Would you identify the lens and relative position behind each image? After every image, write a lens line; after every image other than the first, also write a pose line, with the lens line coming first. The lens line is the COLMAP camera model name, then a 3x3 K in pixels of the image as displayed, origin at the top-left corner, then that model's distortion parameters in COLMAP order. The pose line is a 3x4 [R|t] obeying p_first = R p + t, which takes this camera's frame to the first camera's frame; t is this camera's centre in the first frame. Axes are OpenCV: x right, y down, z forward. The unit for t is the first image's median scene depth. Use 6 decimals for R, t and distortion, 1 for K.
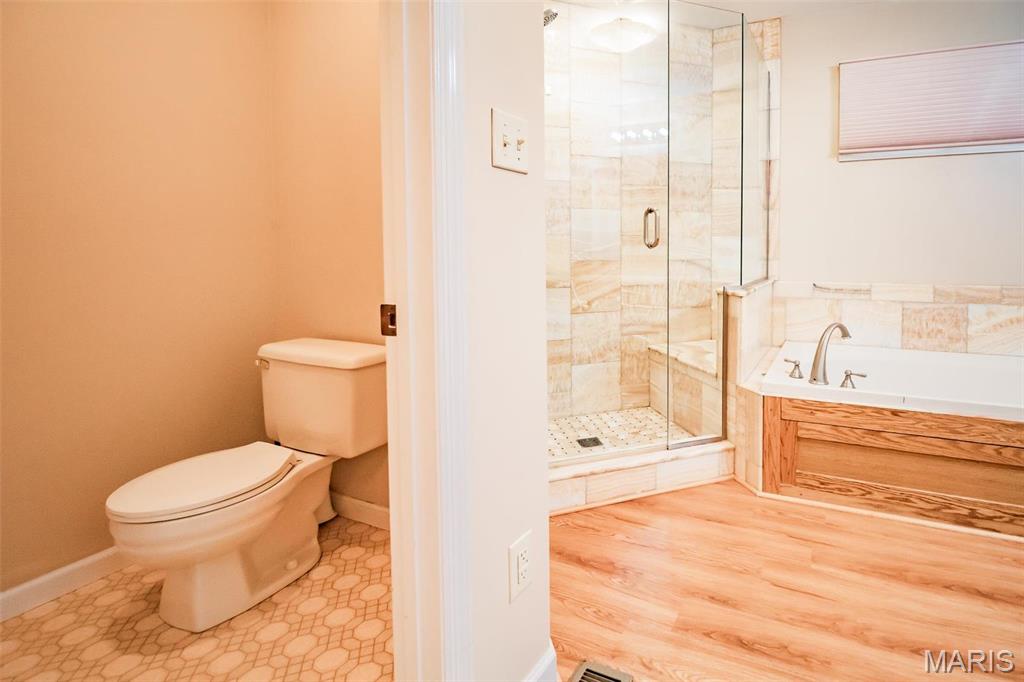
lens RADIAL K [[494.4, 0, 604.6], [0, 494.4, 271.1], [0, 0, 1]] dist [-0.011394, -0.007147]
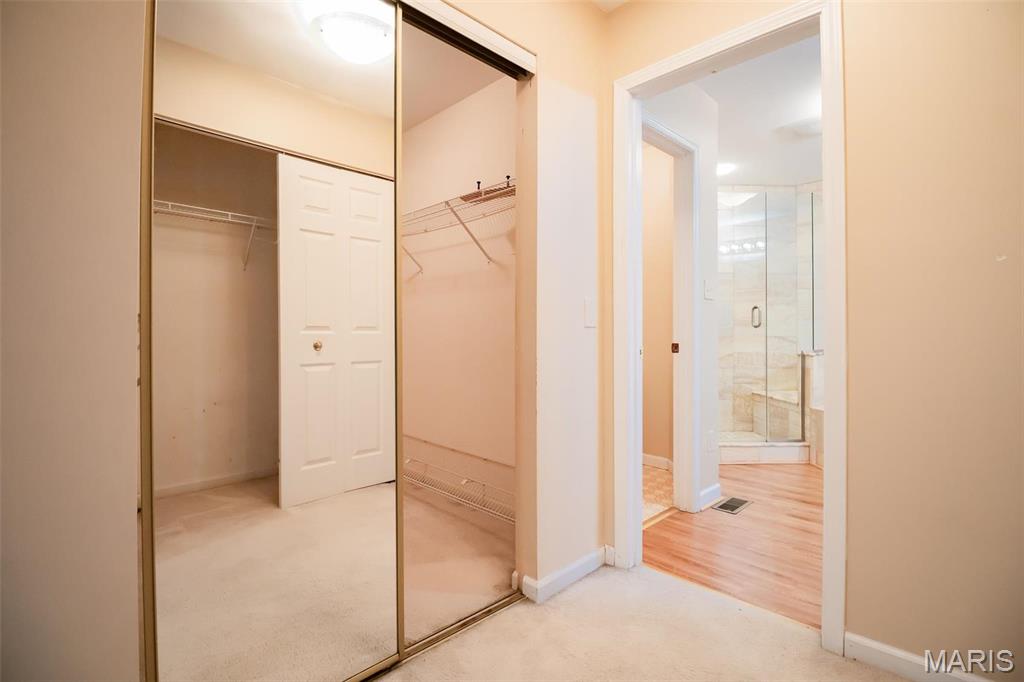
lens RADIAL K [[475.5, 0, 528.5], [0, 475.5, 329.7], [0, 0, 1]] dist [-0.015636, -0.000373]
pose [[0.938983, -0.004587, -0.343933, -0.074104], [-0.011888, 0.998881, -0.045776, 0.041991], [0.343758, 0.047072, 0.937878, -0.787626]]
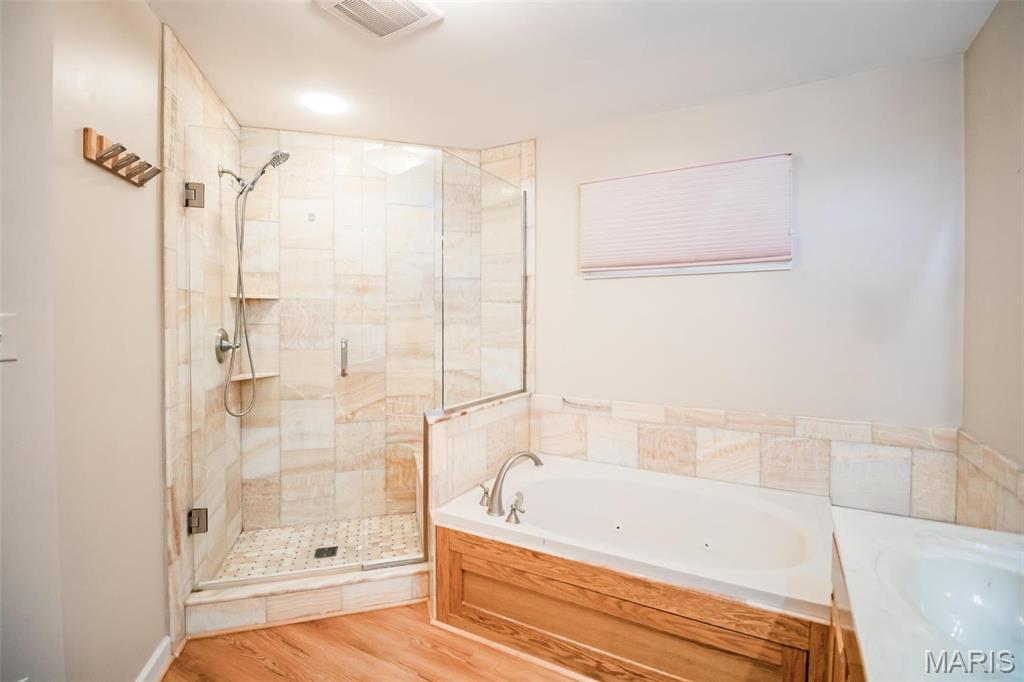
lens RADIAL K [[475.5, 0, 528.0], [0, 475.5, 320.1], [0, 0, 1]] dist [-0.015636, -0.000373]
pose [[0.996499, -0.000921, -0.083600, 0.496322], [-0.001831, 0.999459, -0.032836, -0.118297], [0.083585, 0.032874, 0.995958, 0.017693]]
